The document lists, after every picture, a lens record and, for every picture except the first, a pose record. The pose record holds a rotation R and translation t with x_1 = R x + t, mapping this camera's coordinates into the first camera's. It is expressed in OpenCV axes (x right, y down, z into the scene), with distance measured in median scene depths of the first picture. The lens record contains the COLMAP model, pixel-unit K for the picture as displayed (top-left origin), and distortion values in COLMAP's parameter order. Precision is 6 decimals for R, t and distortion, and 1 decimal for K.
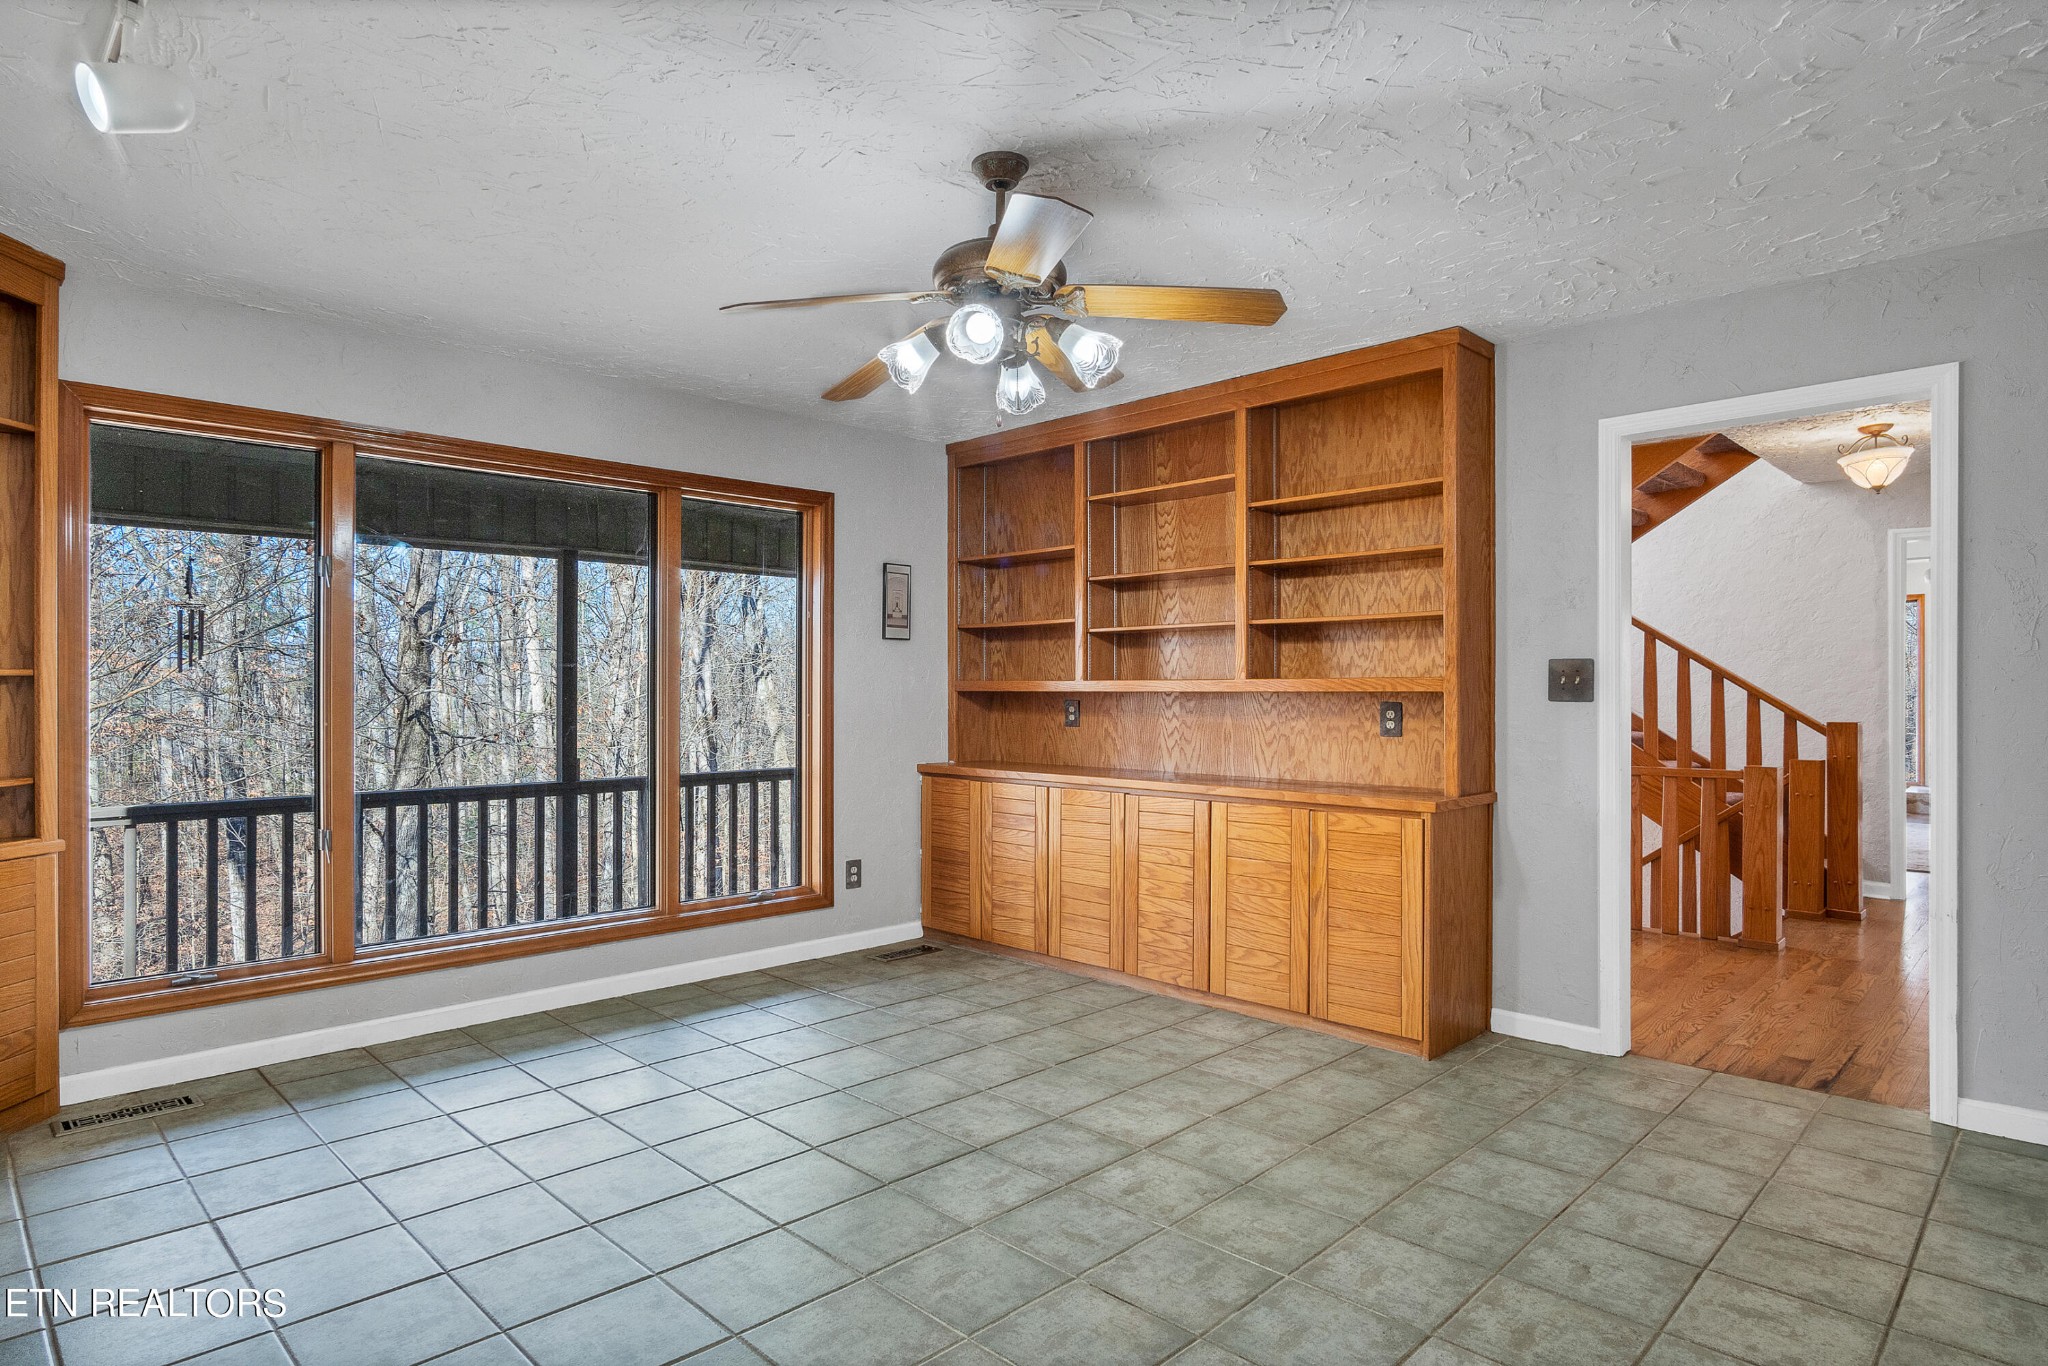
lens RADIAL K [[1166.9, 0, 1002.9], [0, 1166.9, 702.6], [0, 0, 1]] dist [-0.012496, -0.003664]
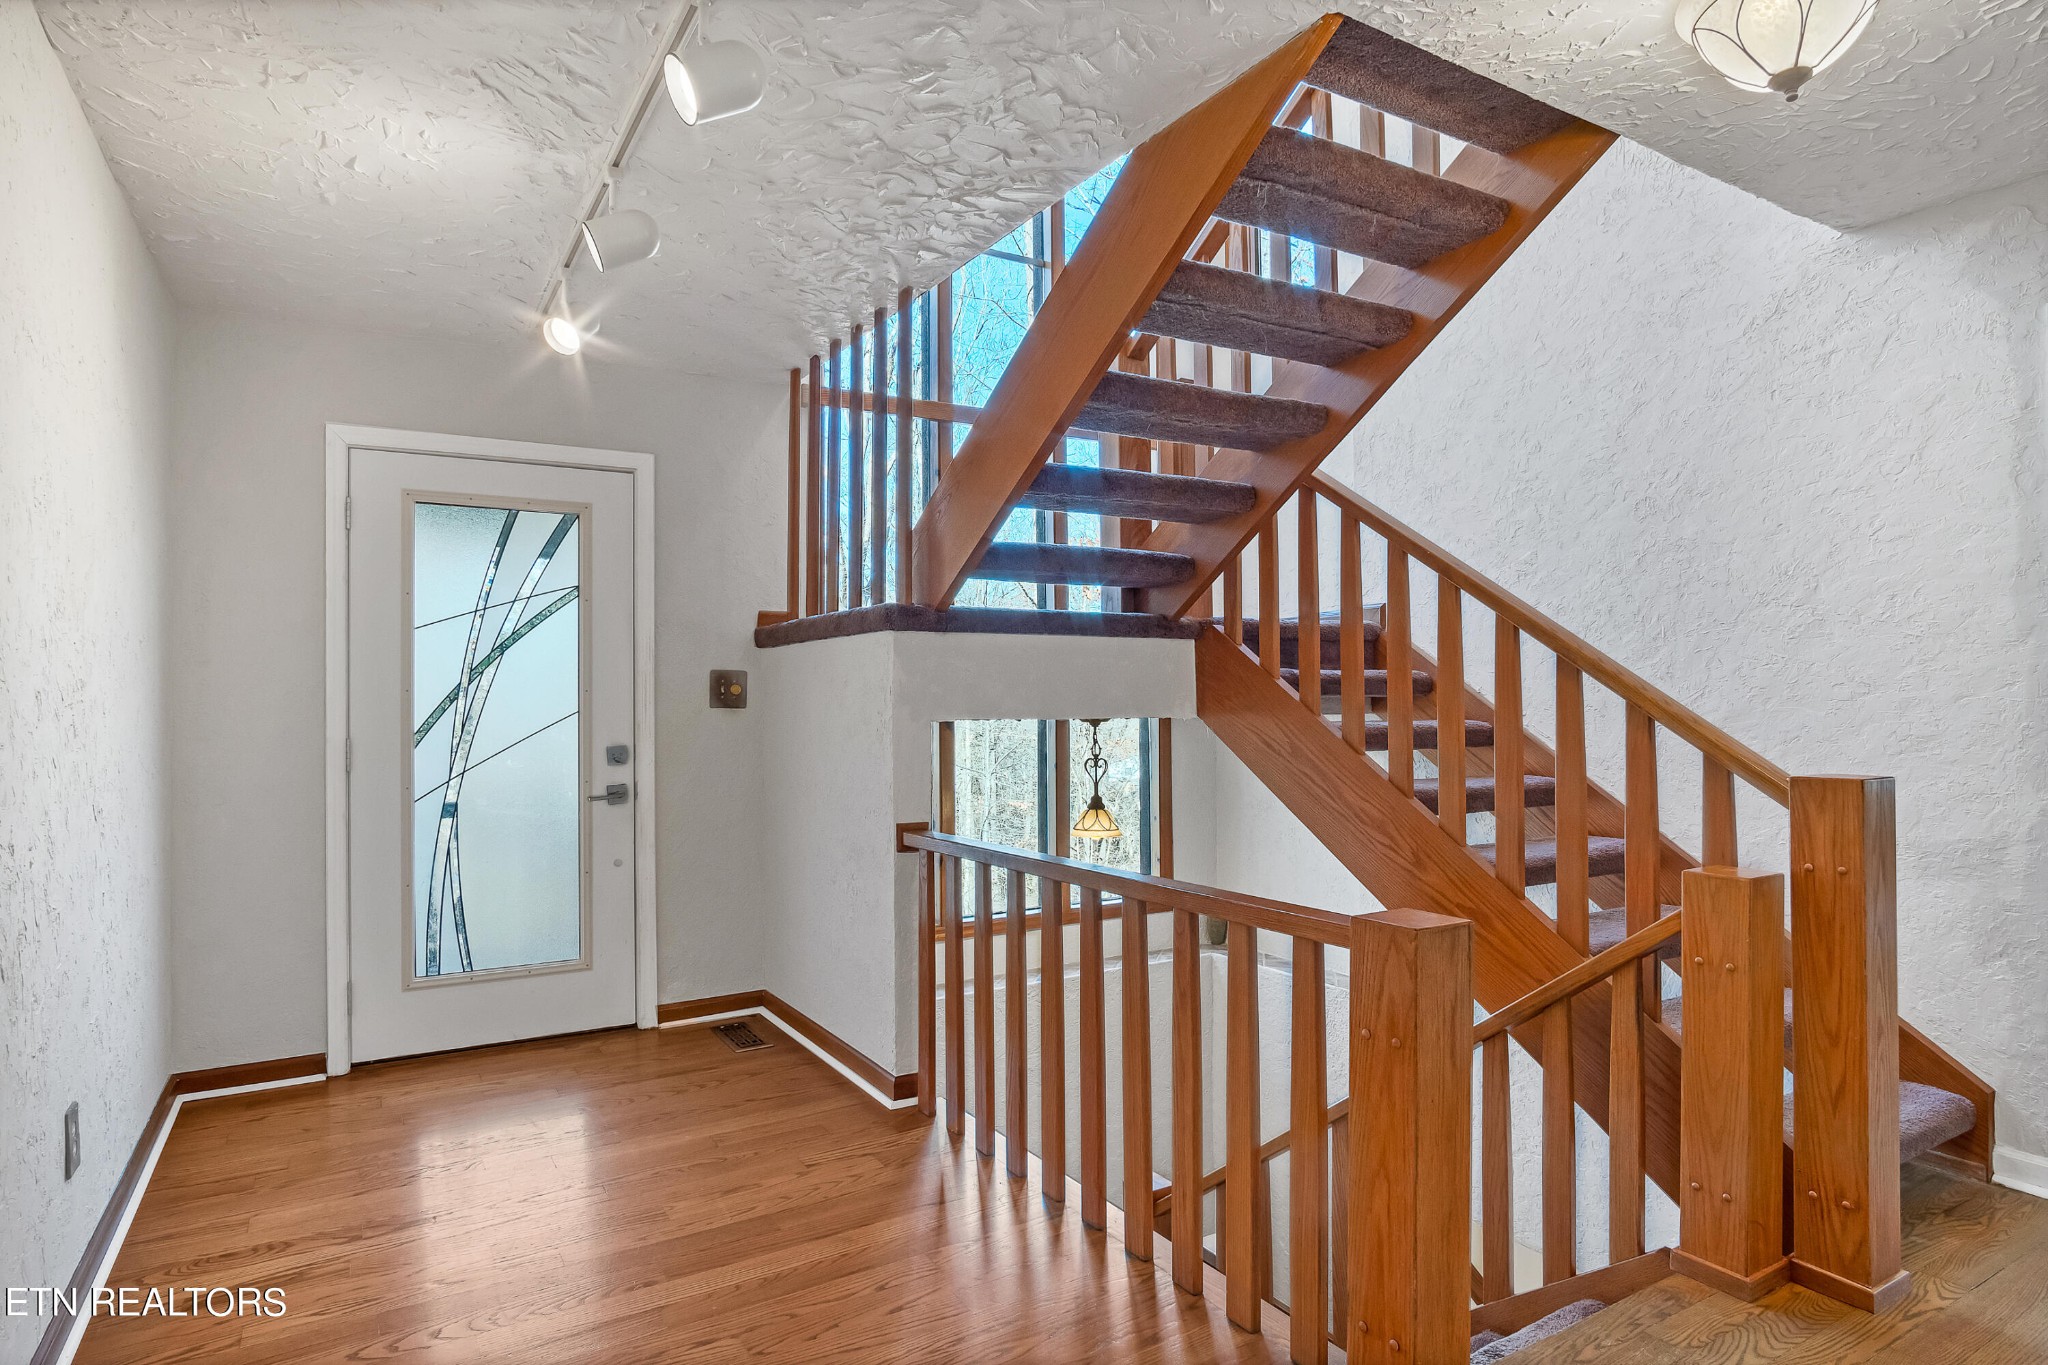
lens RADIAL K [[1138.2, 0, 1024.4], [0, 1138.2, 684.7], [0, 0, 1]] dist [-0.025941, 0.003198]
pose [[0.965617, -0.002676, -0.259956, 0.345794], [-0.001076, 0.999897, -0.014289, -0.005350], [0.259967, 0.014078, 0.965515, 0.349629]]
